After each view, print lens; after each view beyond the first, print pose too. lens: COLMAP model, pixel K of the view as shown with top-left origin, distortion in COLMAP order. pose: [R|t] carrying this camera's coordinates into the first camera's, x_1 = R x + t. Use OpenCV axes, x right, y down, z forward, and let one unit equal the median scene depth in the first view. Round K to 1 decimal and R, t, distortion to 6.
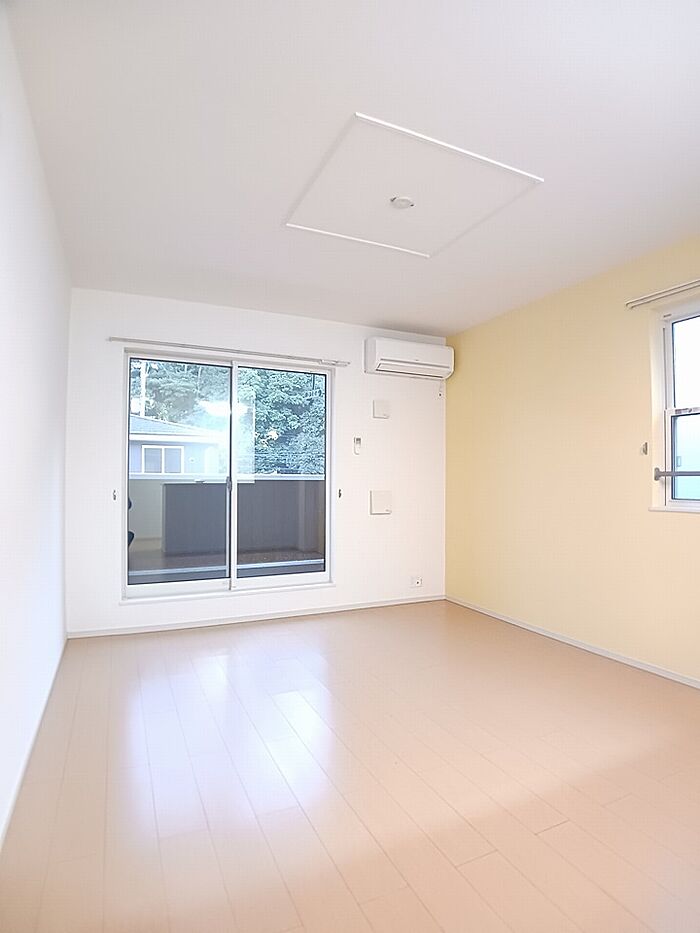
lens RADIAL K [[509.2, 0, 350.0], [0, 509.2, 466.5], [0, 0, 1]] dist [-0.085265, -0.000969]
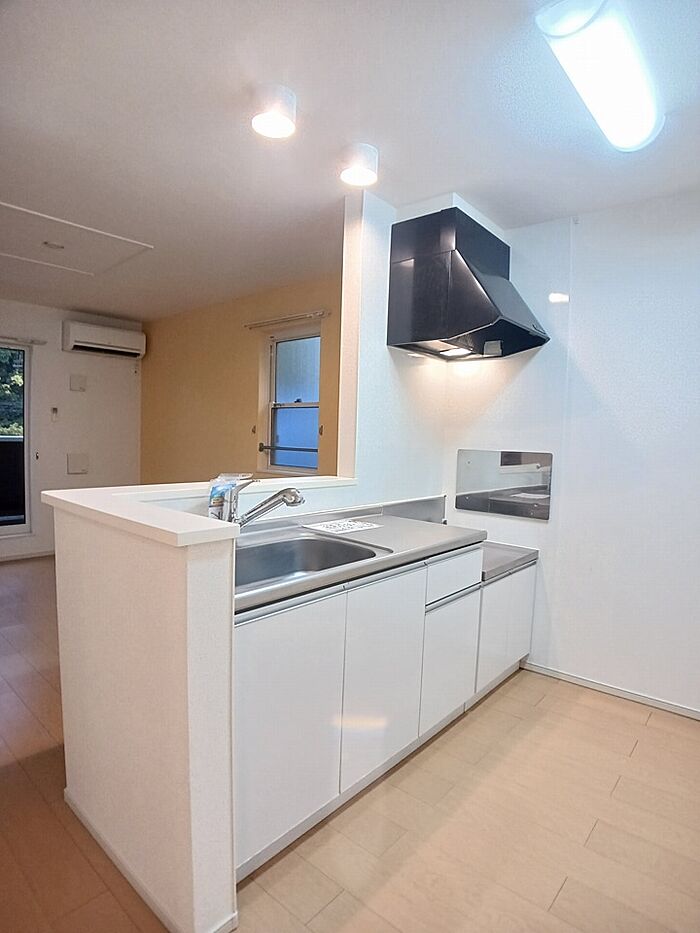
lens RADIAL K [[509.2, 0, 350.0], [0, 509.2, 466.5], [0, 0, 1]] dist [-0.085265, -0.000969]
pose [[0.905080, -0.001909, 0.425236, 0.150074], [-0.036510, 0.995949, 0.082178, -0.041087], [-0.423670, -0.089902, 0.901344, -0.310526]]
